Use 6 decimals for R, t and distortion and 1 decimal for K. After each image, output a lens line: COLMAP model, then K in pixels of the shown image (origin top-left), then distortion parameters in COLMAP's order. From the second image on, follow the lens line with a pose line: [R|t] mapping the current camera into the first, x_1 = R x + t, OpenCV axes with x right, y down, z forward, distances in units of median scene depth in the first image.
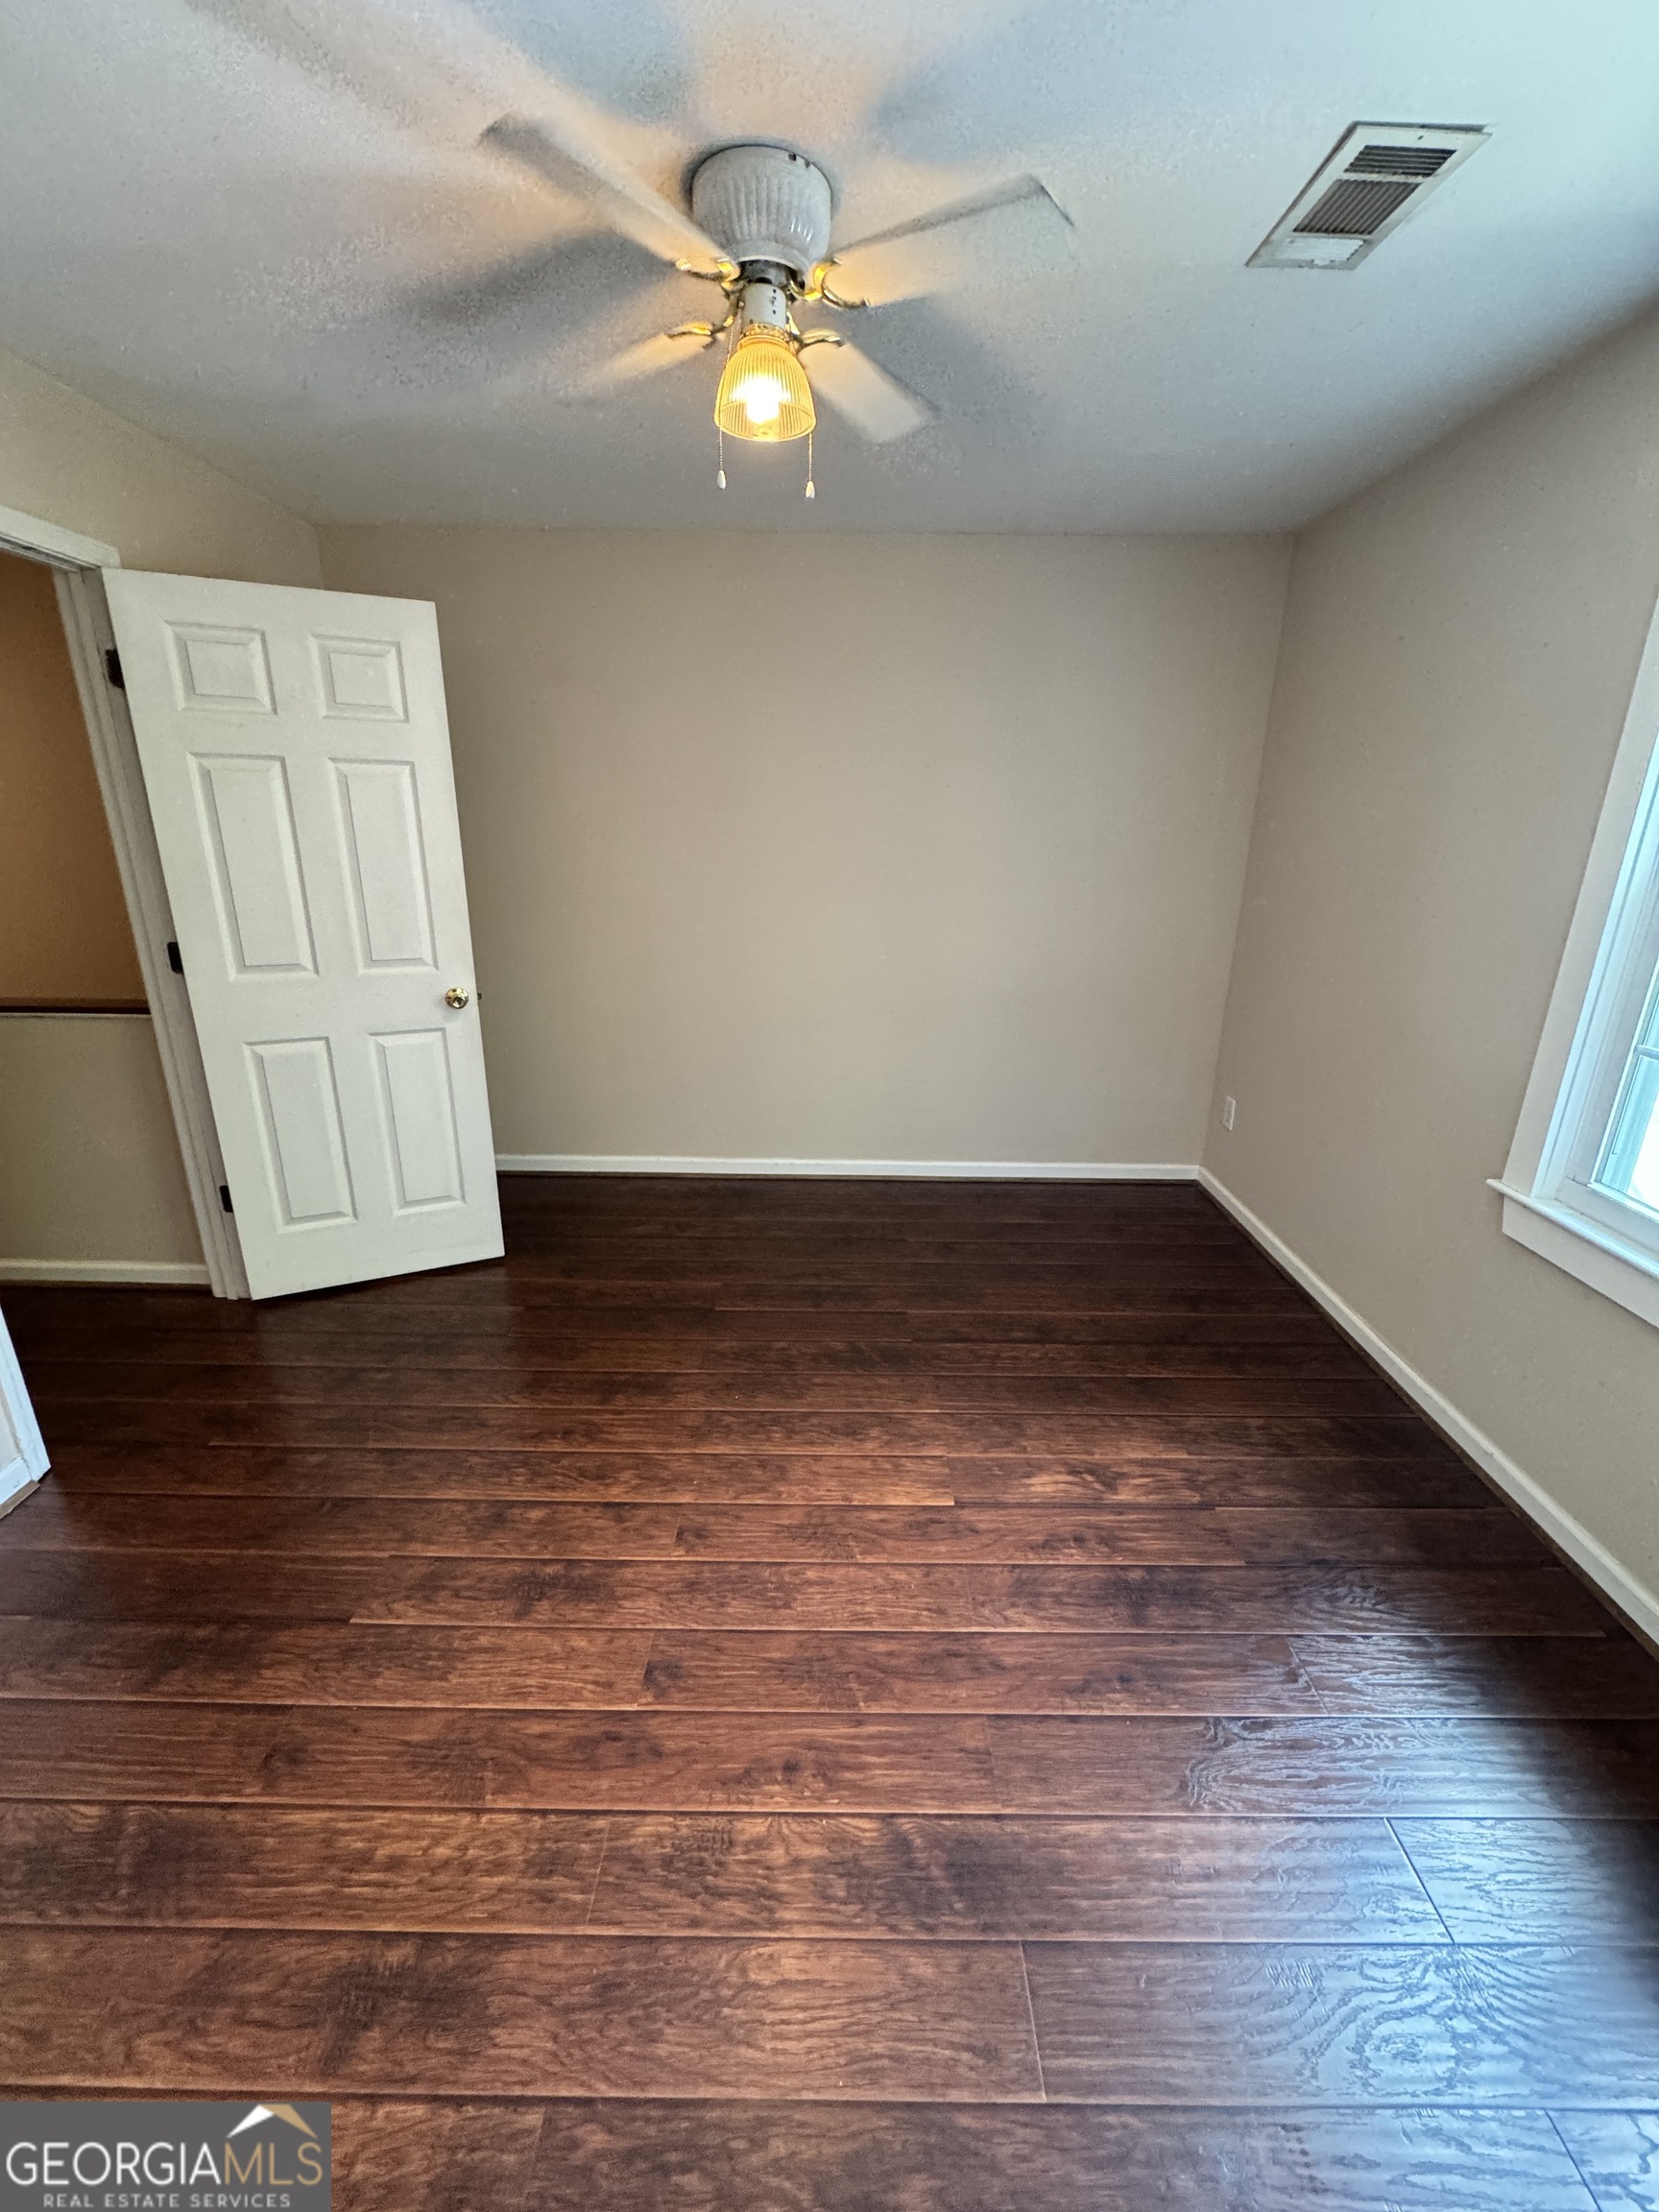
lens RADIAL K [[889.8, 0, 837.4], [0, 889.8, 1112.7], [0, 0, 1]] dist [0.000280, 0.000057]
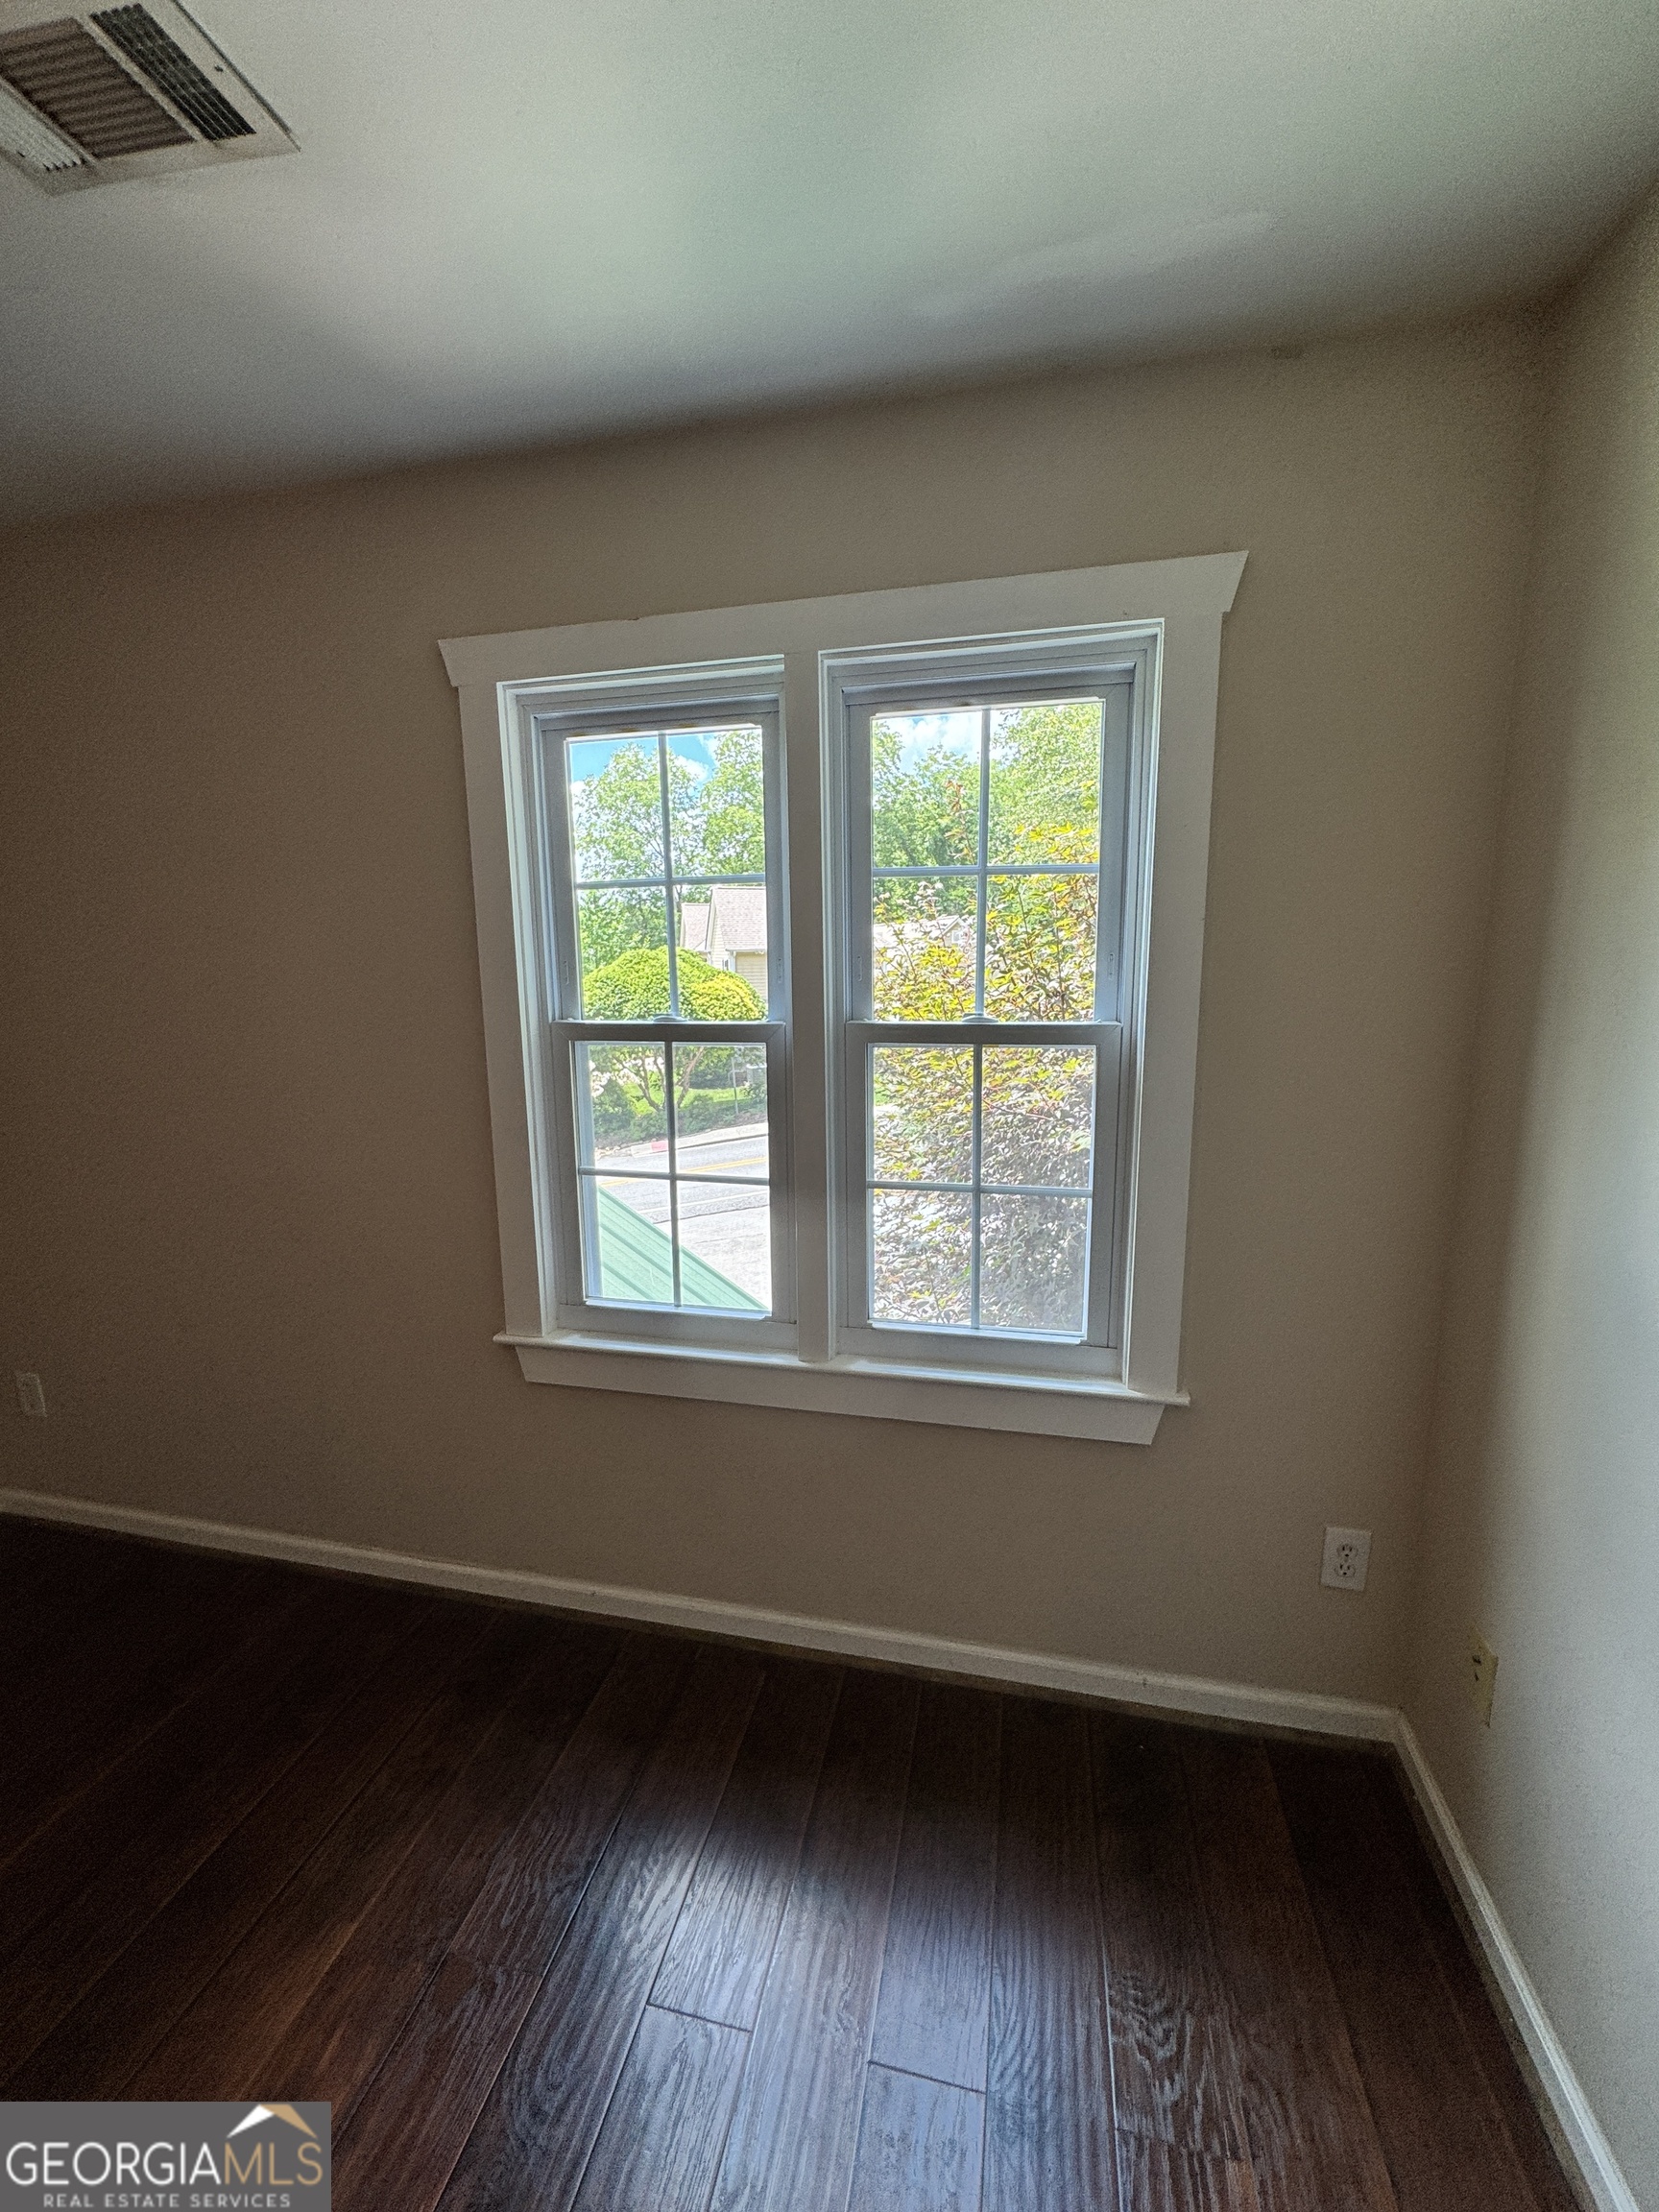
lens RADIAL K [[874.2, 0, 816.0], [0, 874.2, 1118.2], [0, 0, 1]] dist [-0.002439, -0.000392]
pose [[0.205166, -0.162147, 0.965202, -0.060268], [0.312004, 0.945564, 0.092528, -0.146155], [-0.927664, 0.282164, 0.244589, 0.474126]]
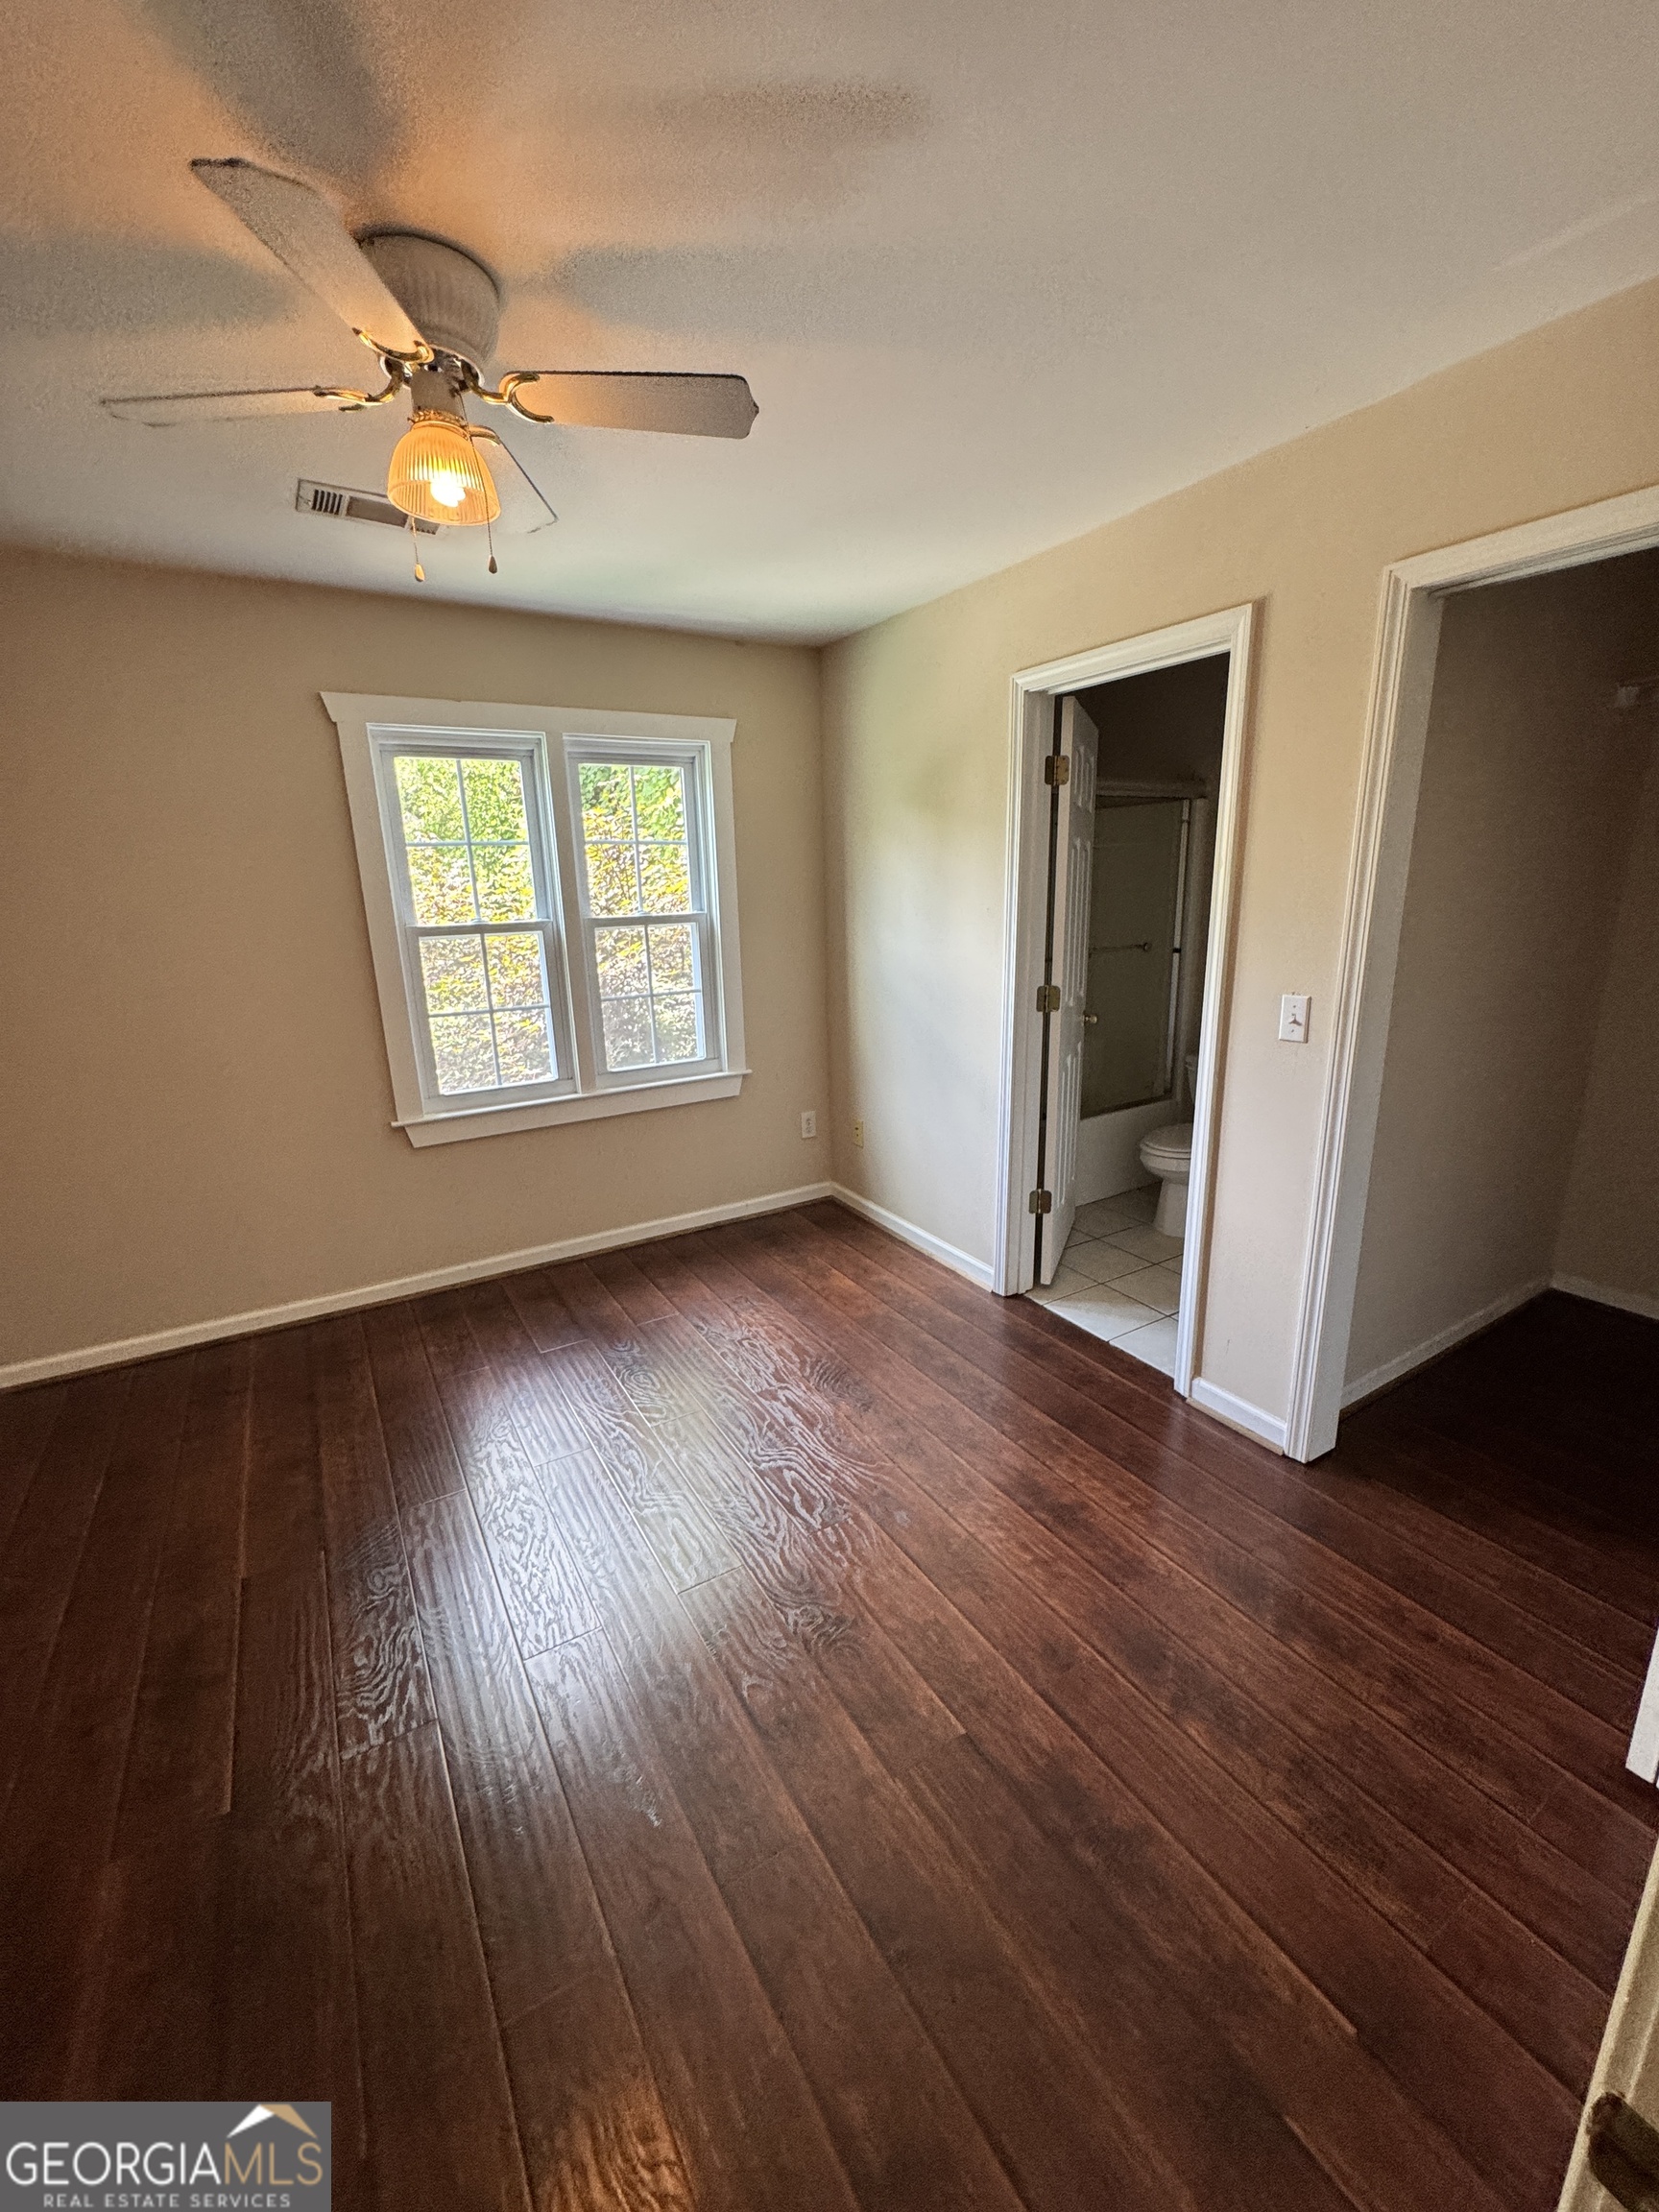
lens RADIAL K [[891.5, 0, 833.5], [0, 891.5, 1109.1], [0, 0, 1]] dist [-0.003551, 0.000162]
pose [[-0.530283, -0.209189, 0.821608, -1.110807], [0.282331, 0.870200, 0.403784, -0.420896], [-0.799431, 0.446085, -0.402391, 1.198207]]
